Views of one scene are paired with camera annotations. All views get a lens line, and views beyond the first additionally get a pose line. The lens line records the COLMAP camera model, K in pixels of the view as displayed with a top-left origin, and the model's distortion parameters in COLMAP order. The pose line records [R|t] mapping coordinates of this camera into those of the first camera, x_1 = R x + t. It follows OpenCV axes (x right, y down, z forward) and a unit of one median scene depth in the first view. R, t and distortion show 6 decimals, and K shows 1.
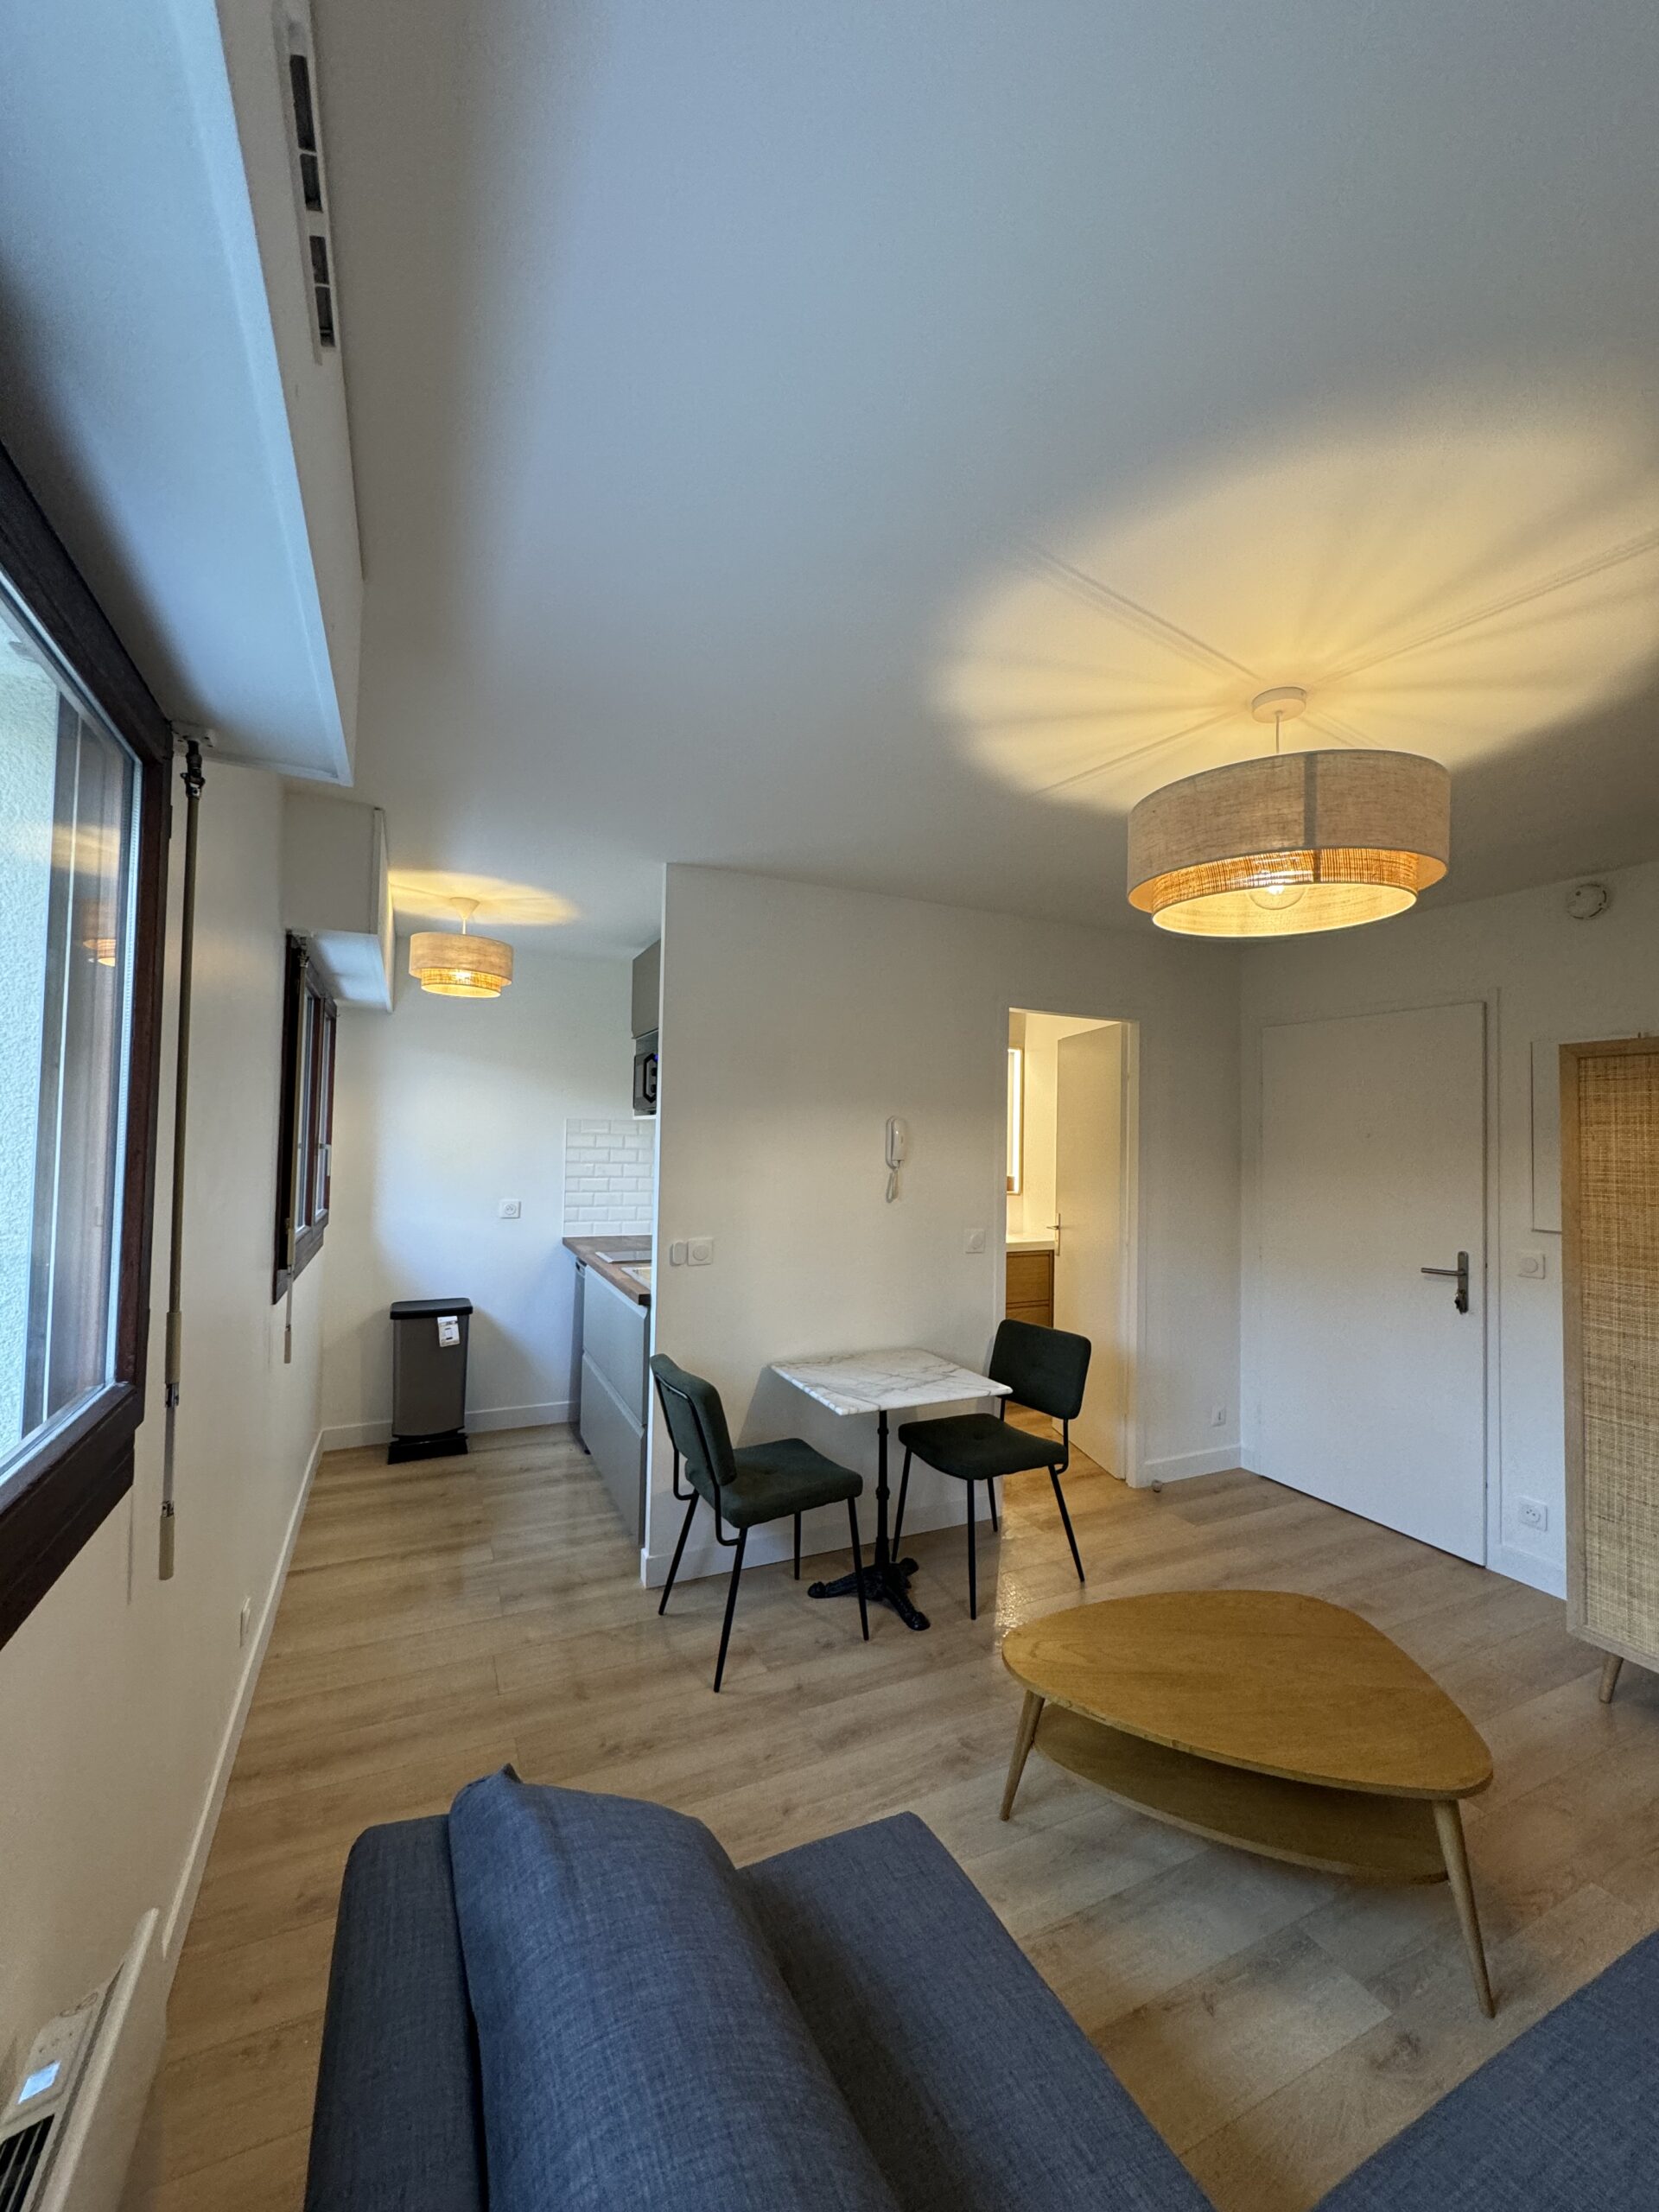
lens RADIAL K [[878.0, 0, 833.3], [0, 878.0, 1108.9], [0, 0, 1]] dist [-0.000191, -0.000570]
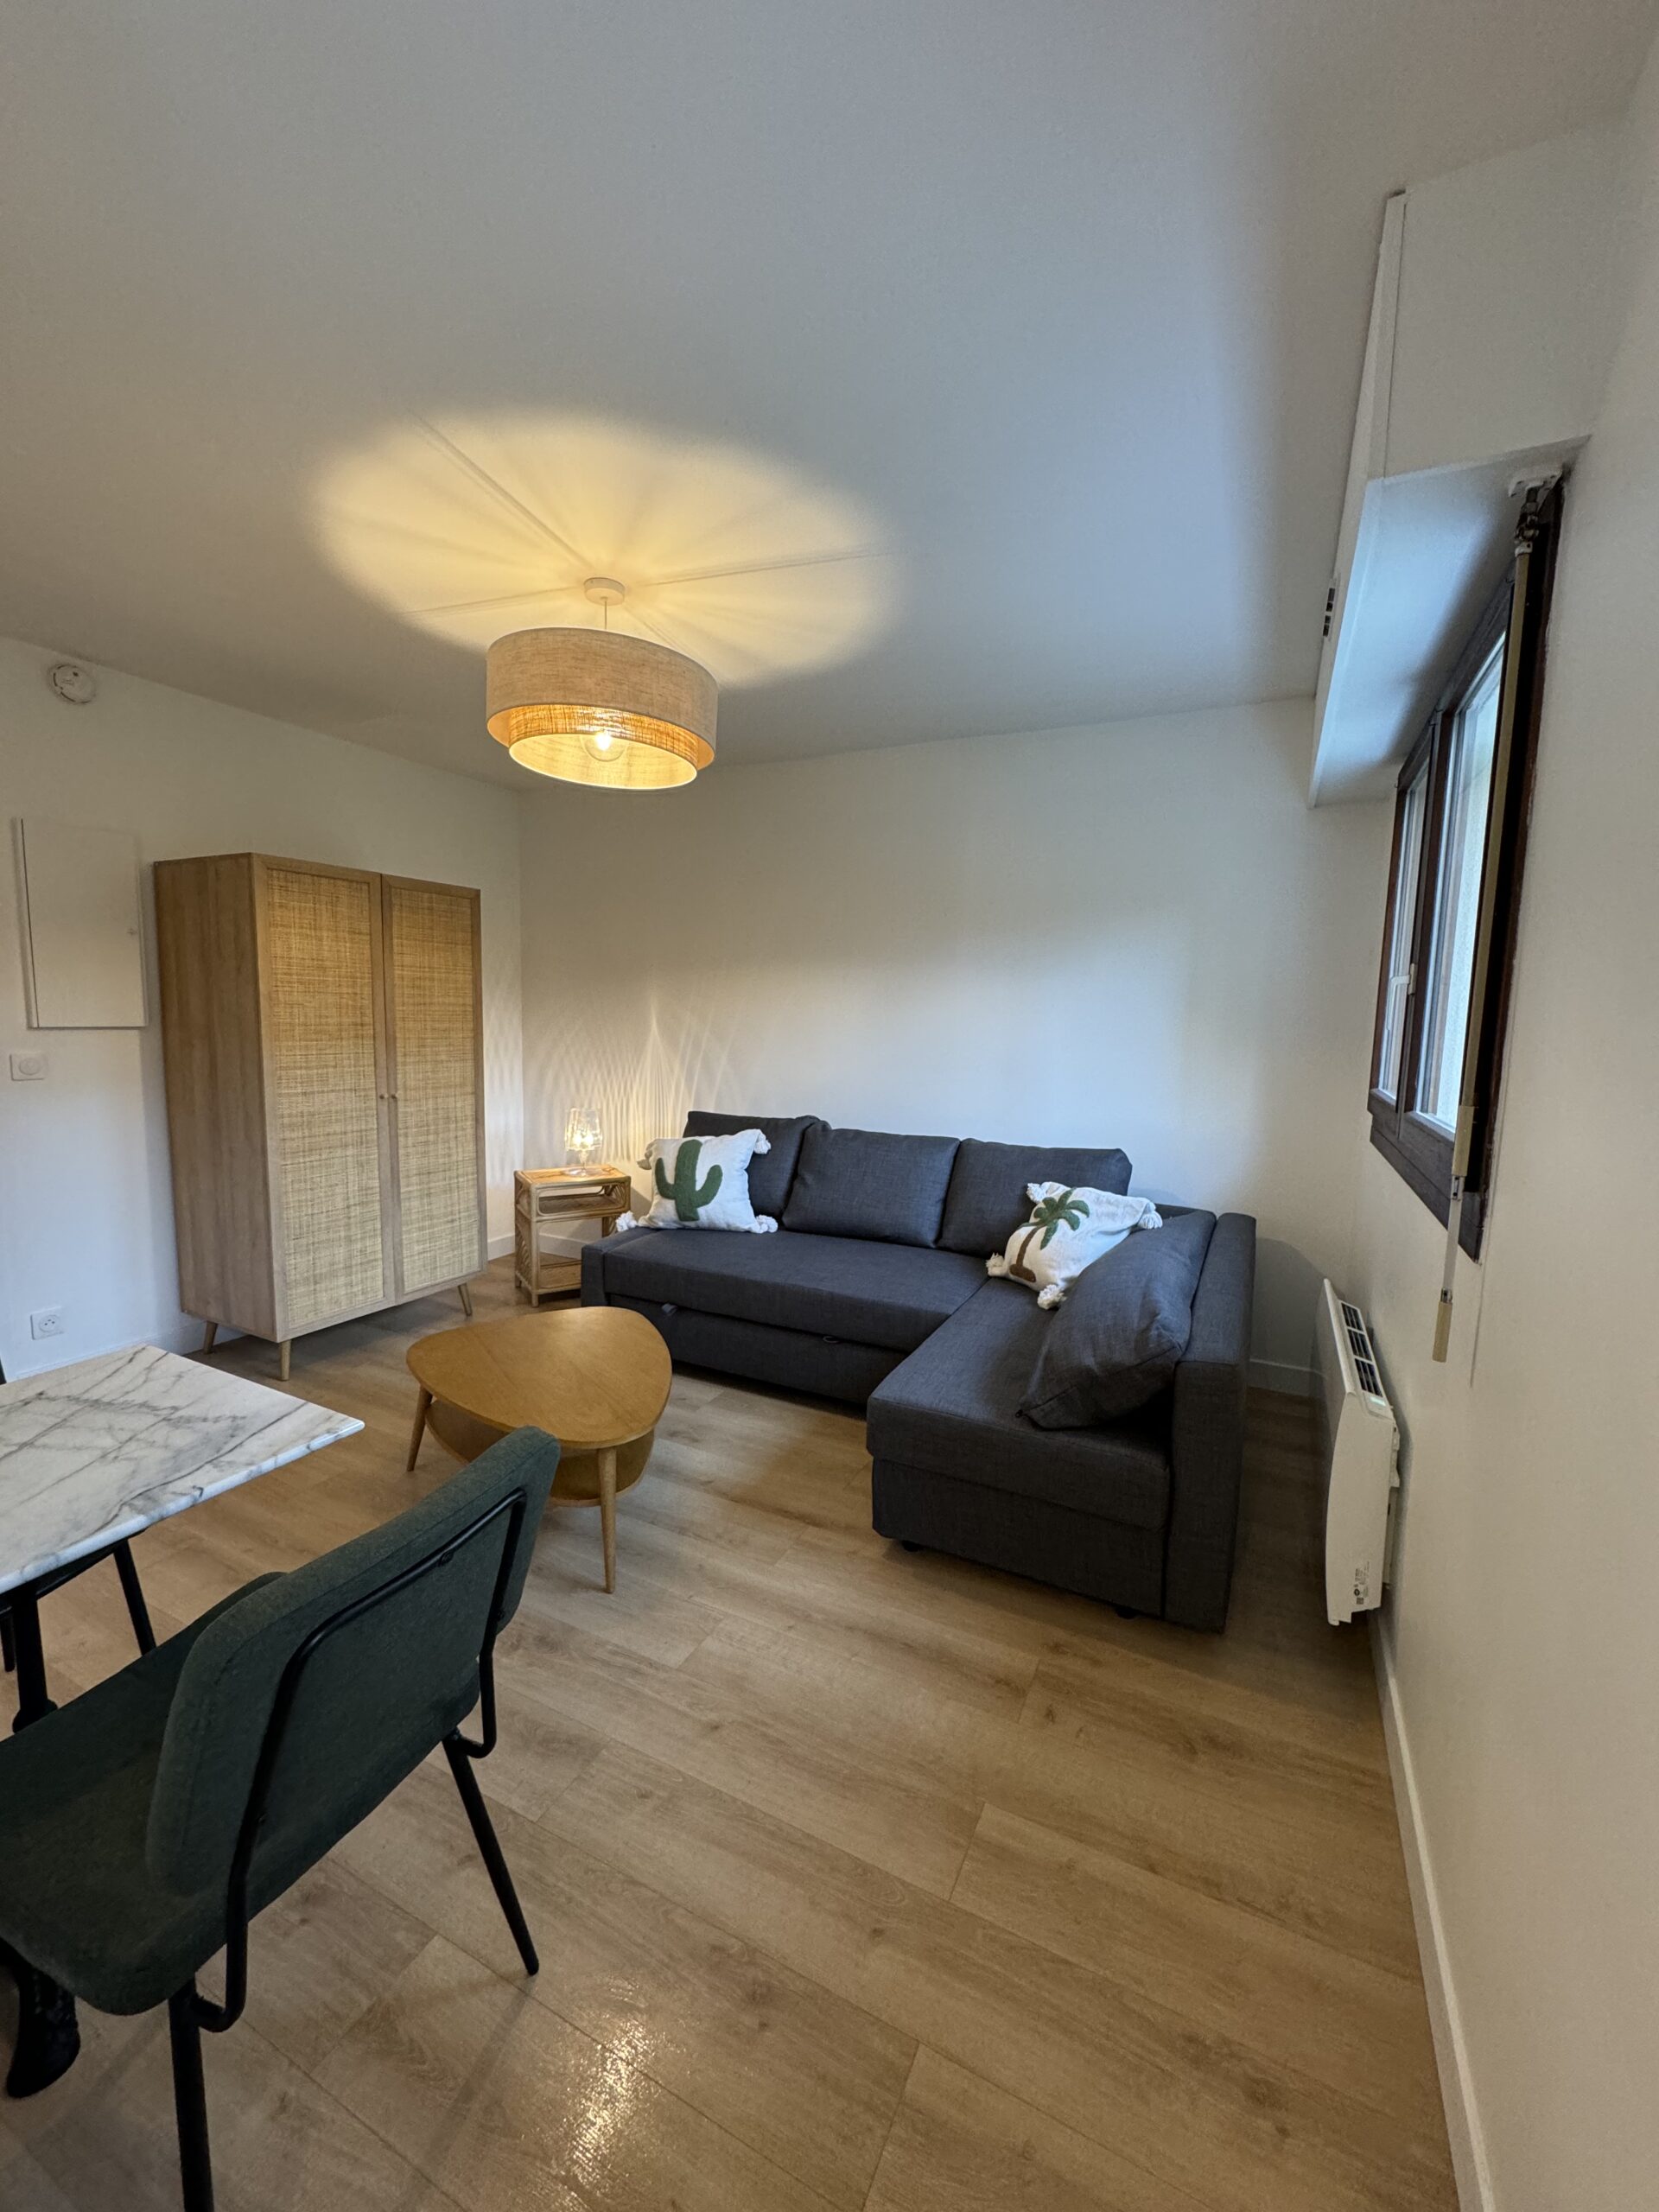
lens RADIAL K [[878.0, 0, 833.3], [0, 878.0, 1108.9], [0, 0, 1]] dist [-0.000191, -0.000570]
pose [[-0.616403, -0.121088, 0.778065, -0.559241], [-0.063593, 0.992533, 0.104086, 0.089879], [-0.784859, 0.014680, -0.619501, 1.125219]]
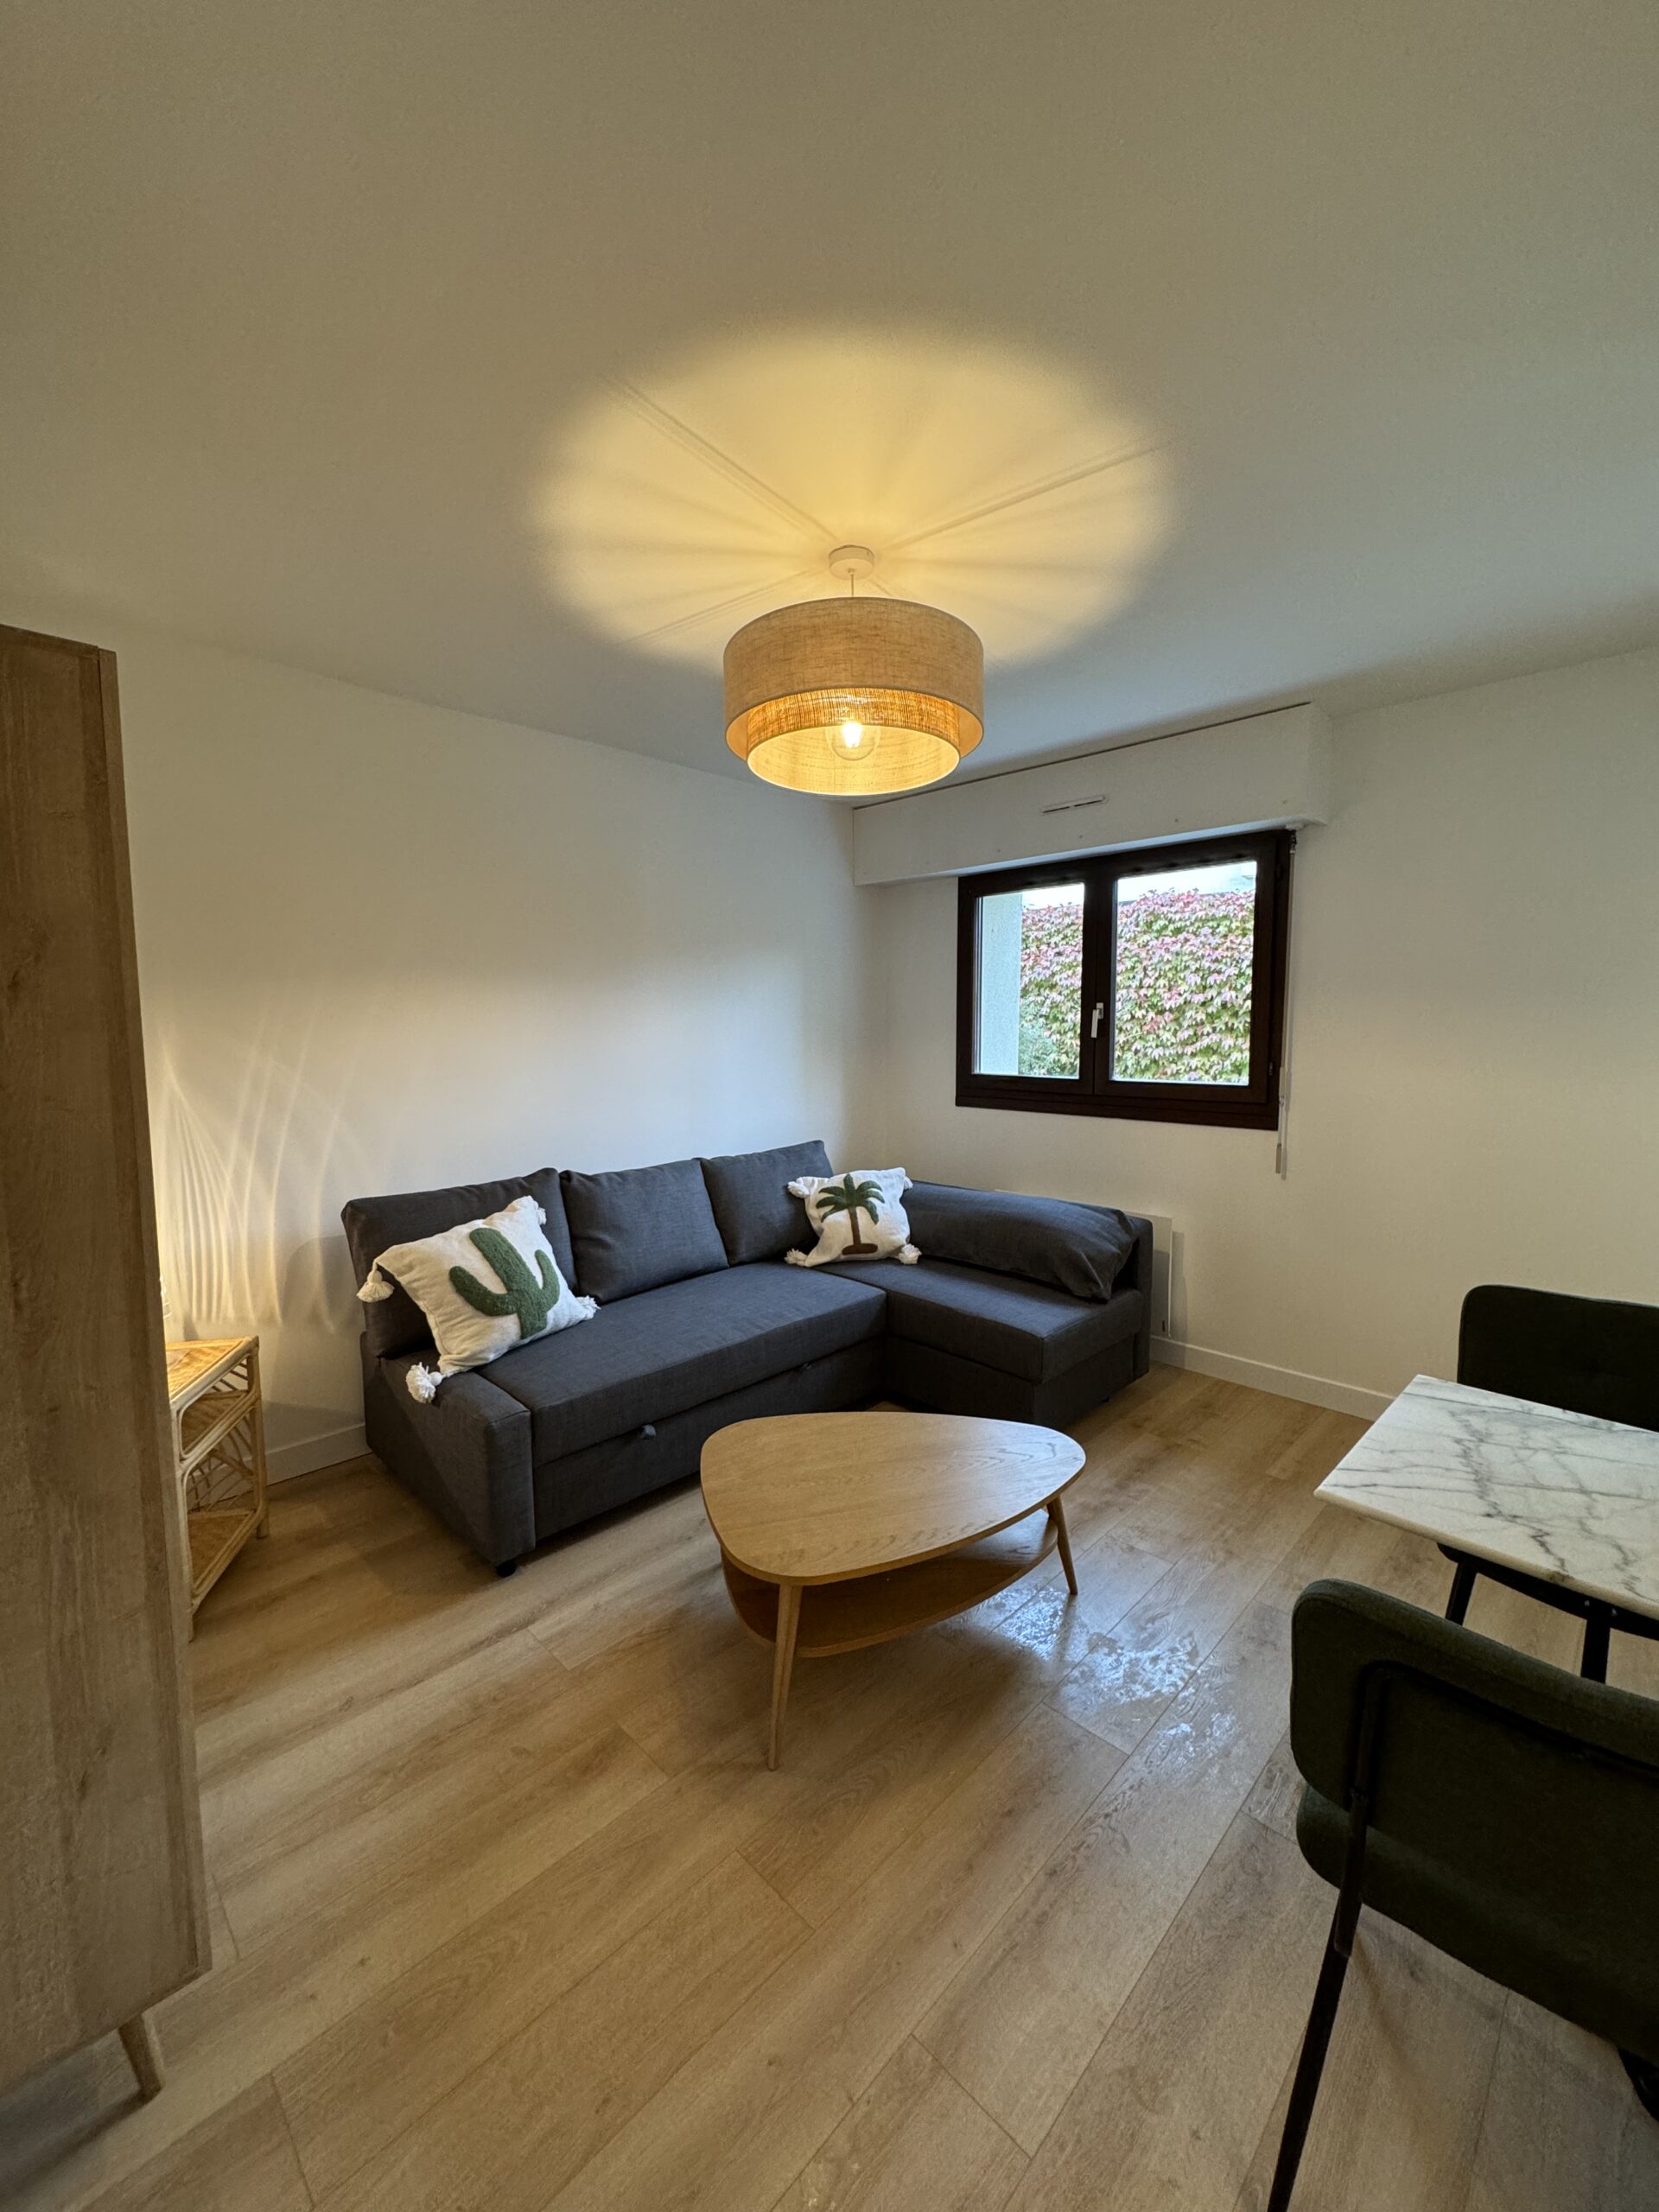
lens RADIAL K [[878.0, 0, 833.3], [0, 878.0, 1108.9], [0, 0, 1]] dist [-0.000191, -0.000570]
pose [[-0.942476, 0.016783, -0.333853, 0.659880], [-0.001997, 0.998438, 0.055827, 0.109419], [0.334269, 0.053282, -0.940970, 1.500263]]
